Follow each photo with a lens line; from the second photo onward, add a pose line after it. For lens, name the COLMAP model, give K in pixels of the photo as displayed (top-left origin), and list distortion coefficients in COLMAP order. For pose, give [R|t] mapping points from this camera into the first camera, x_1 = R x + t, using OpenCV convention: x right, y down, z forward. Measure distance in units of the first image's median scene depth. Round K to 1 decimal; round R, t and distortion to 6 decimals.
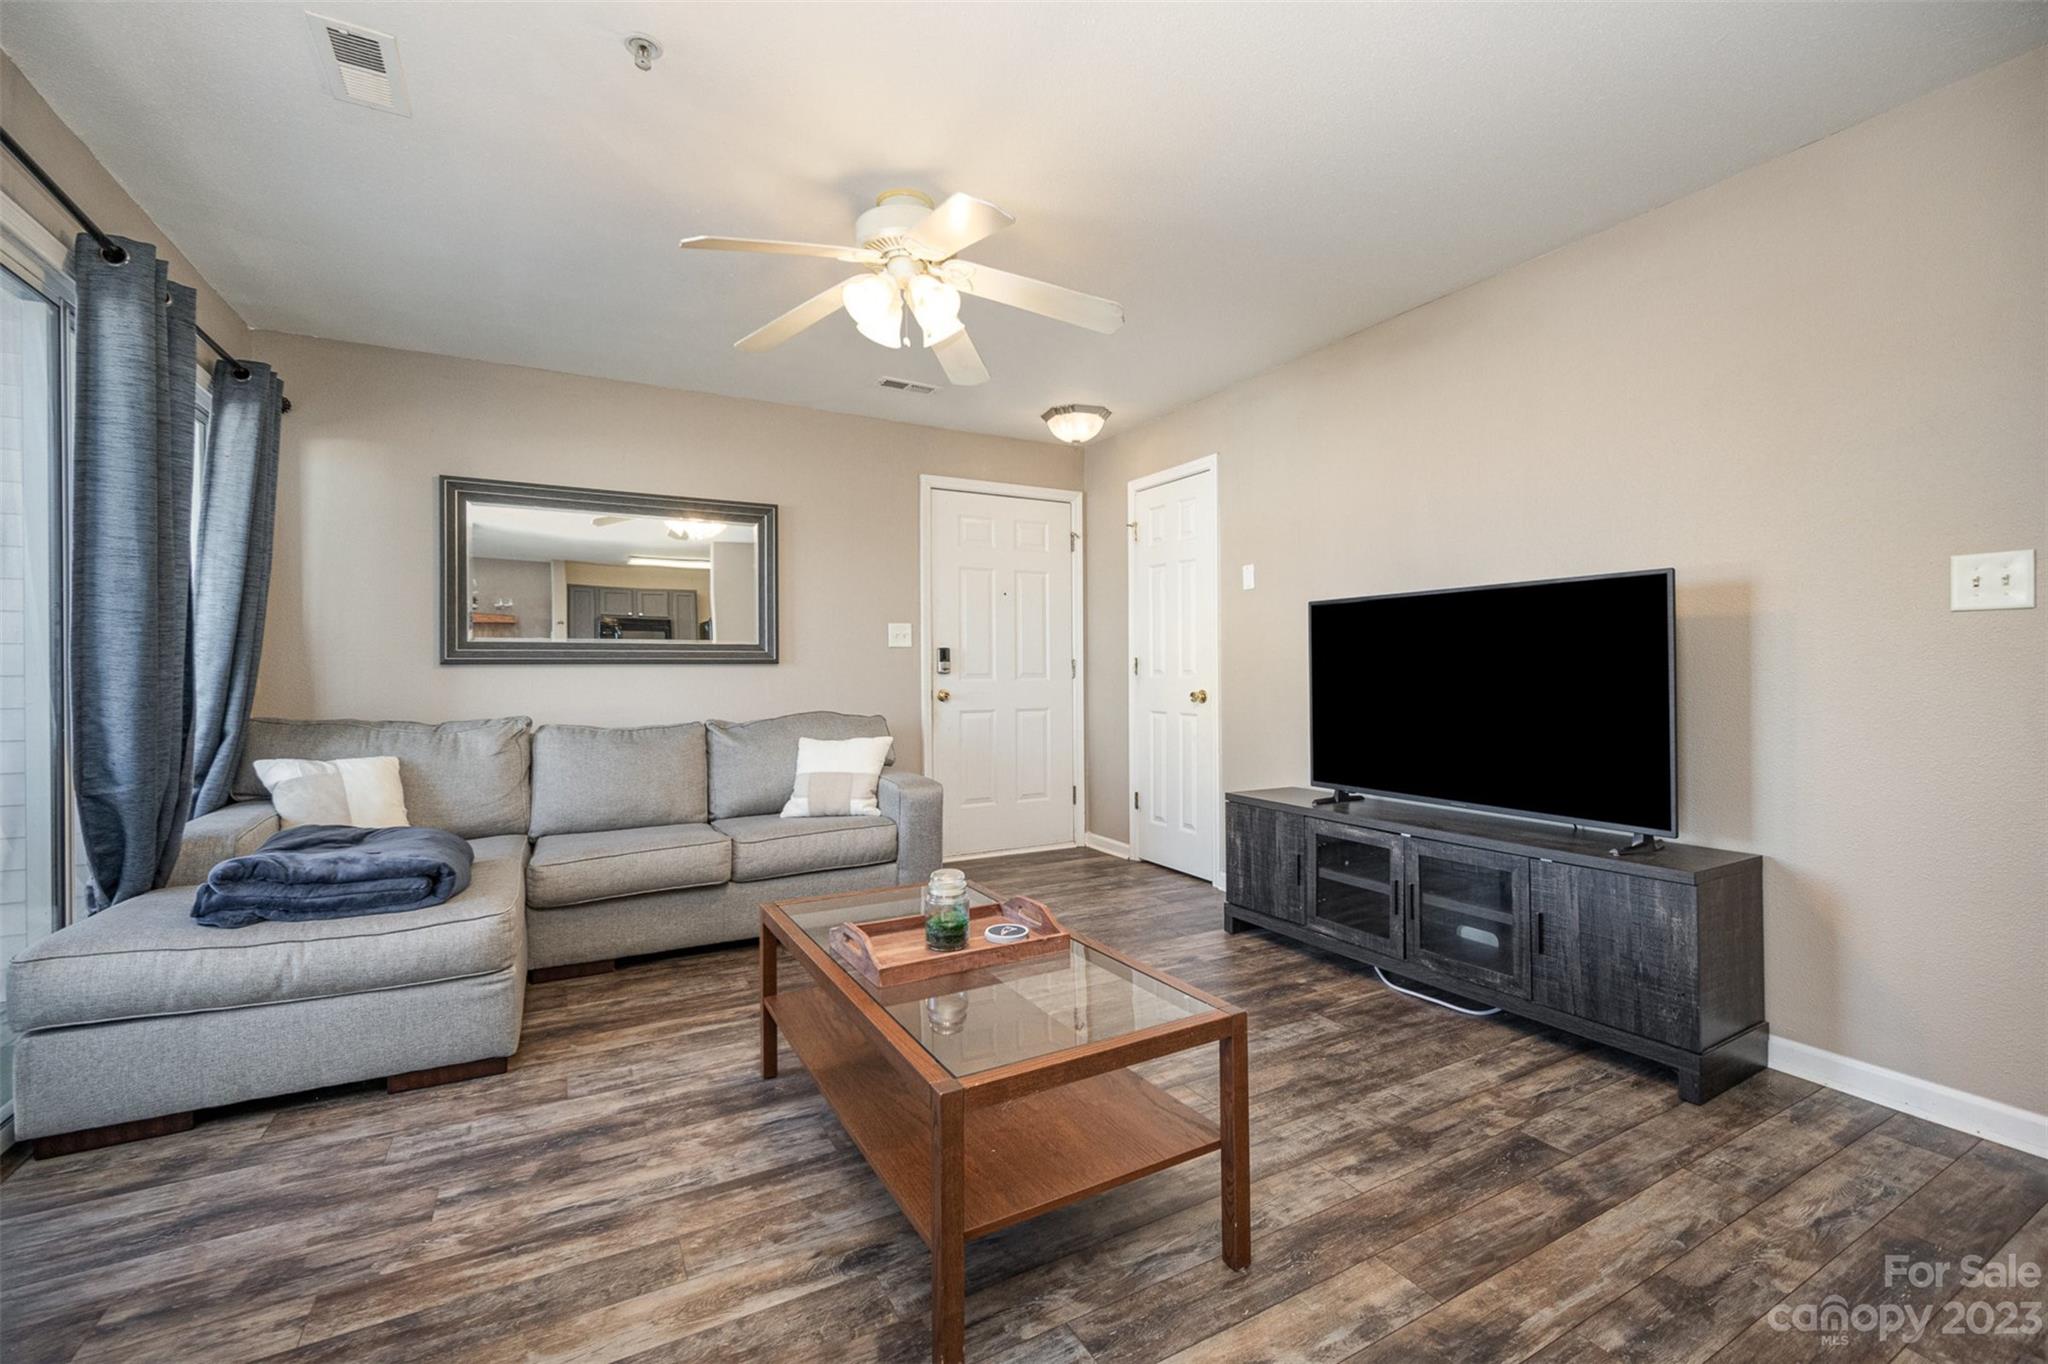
lens RADIAL K [[856.5, 0, 1025.2], [0, 856.5, 675.2], [0, 0, 1]] dist [-0.001997, -0.000638]
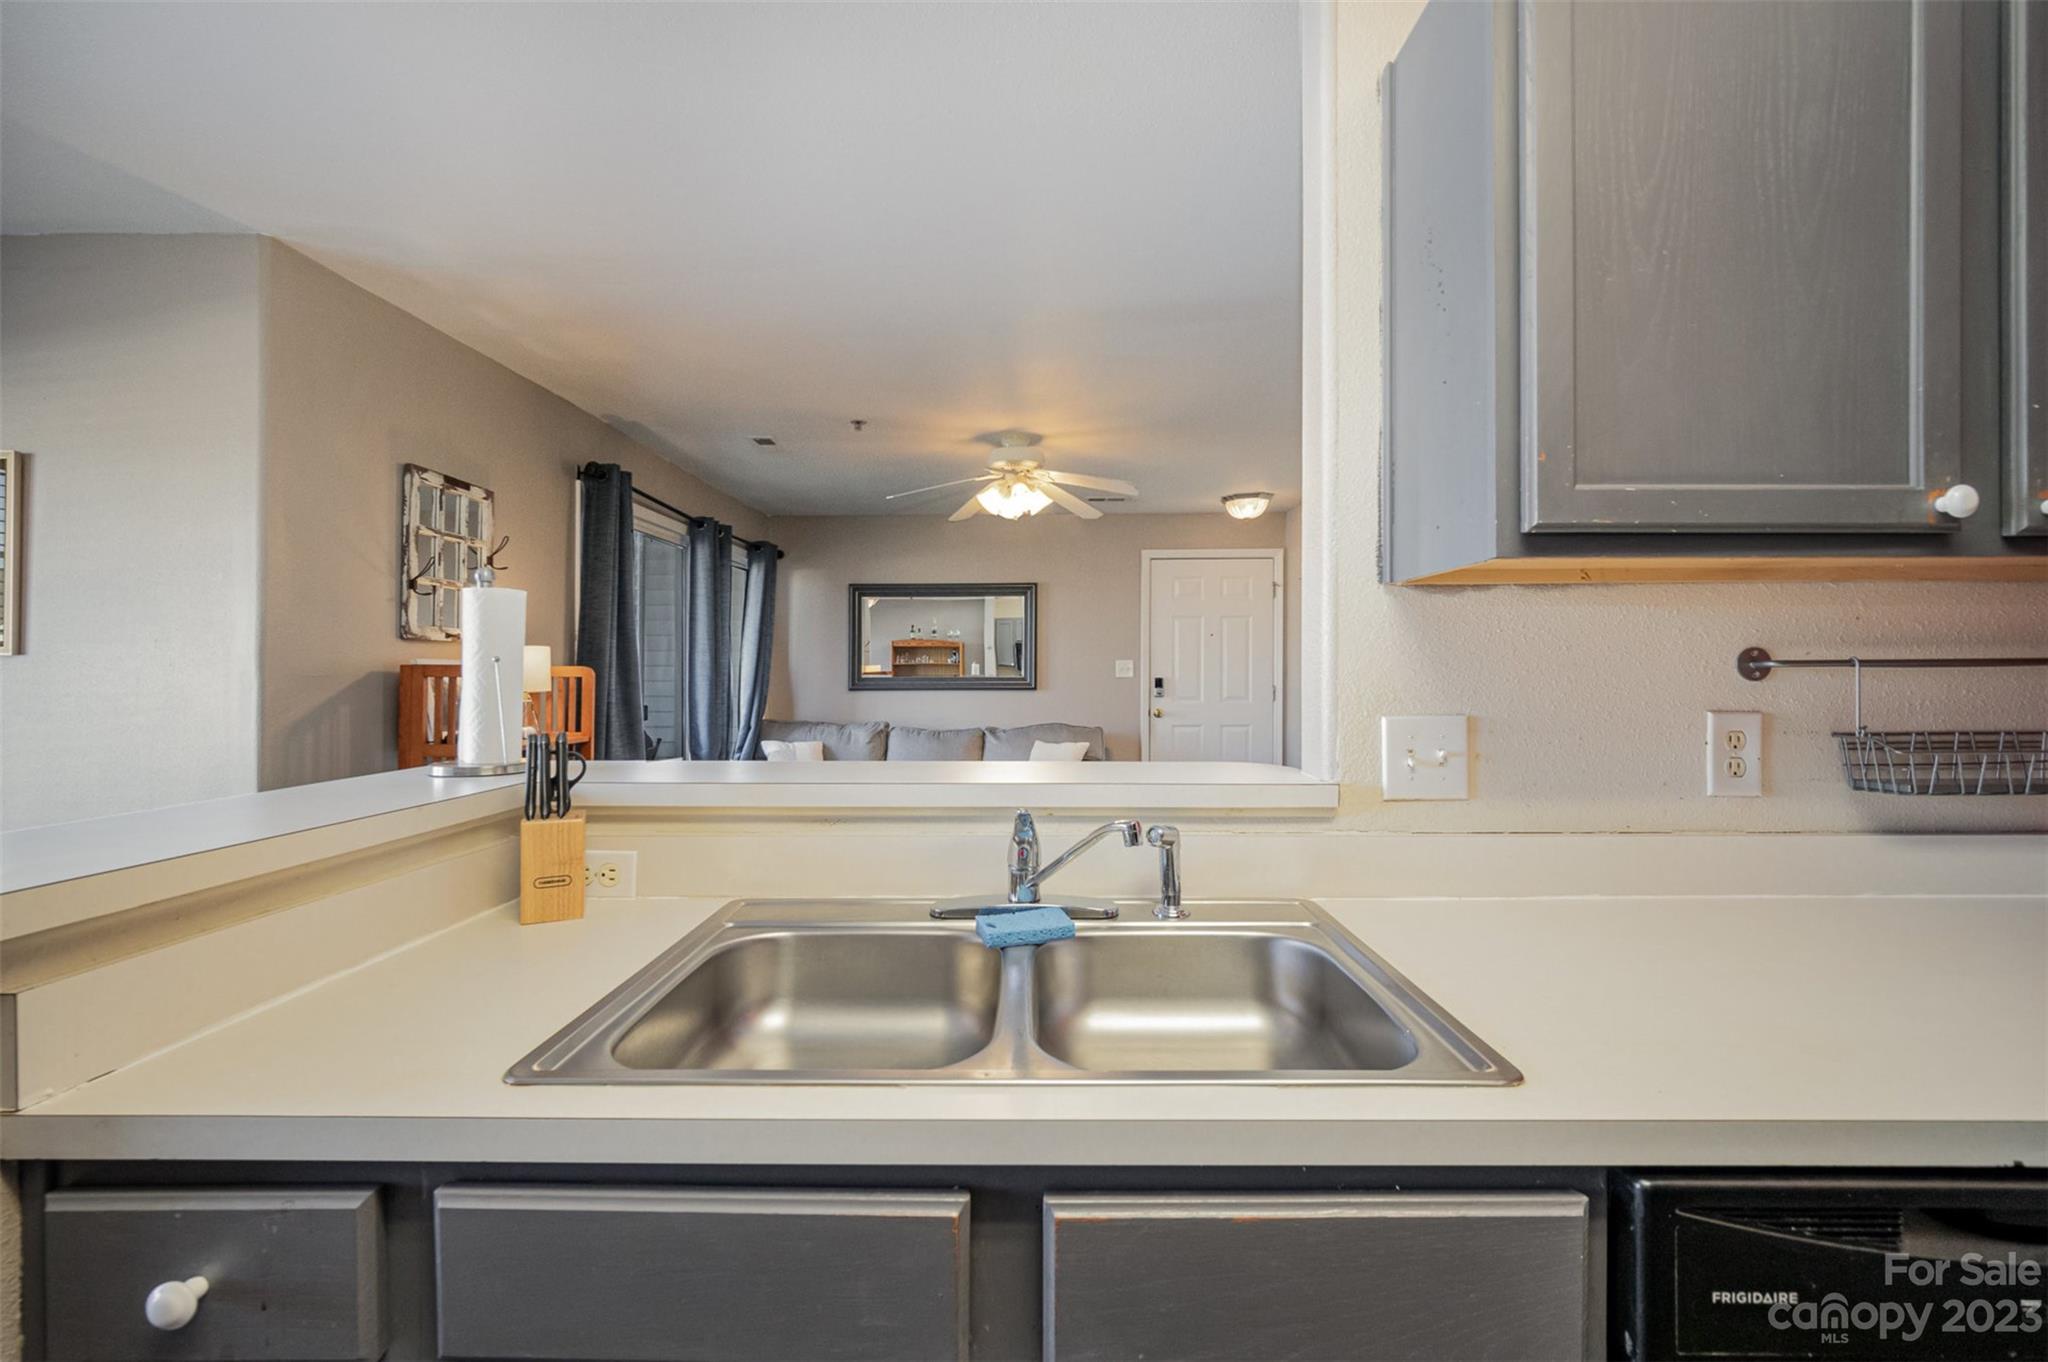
lens RADIAL K [[856.5, 0, 1024.3], [0, 856.5, 681.2], [0, 0, 1]] dist [-0.001997, -0.000638]
pose [[0.864492, 0.001950, -0.502642, 0.485354], [-0.002798, 0.999996, -0.000934, -0.029837], [0.502638, 0.002214, 0.864494, -0.325139]]
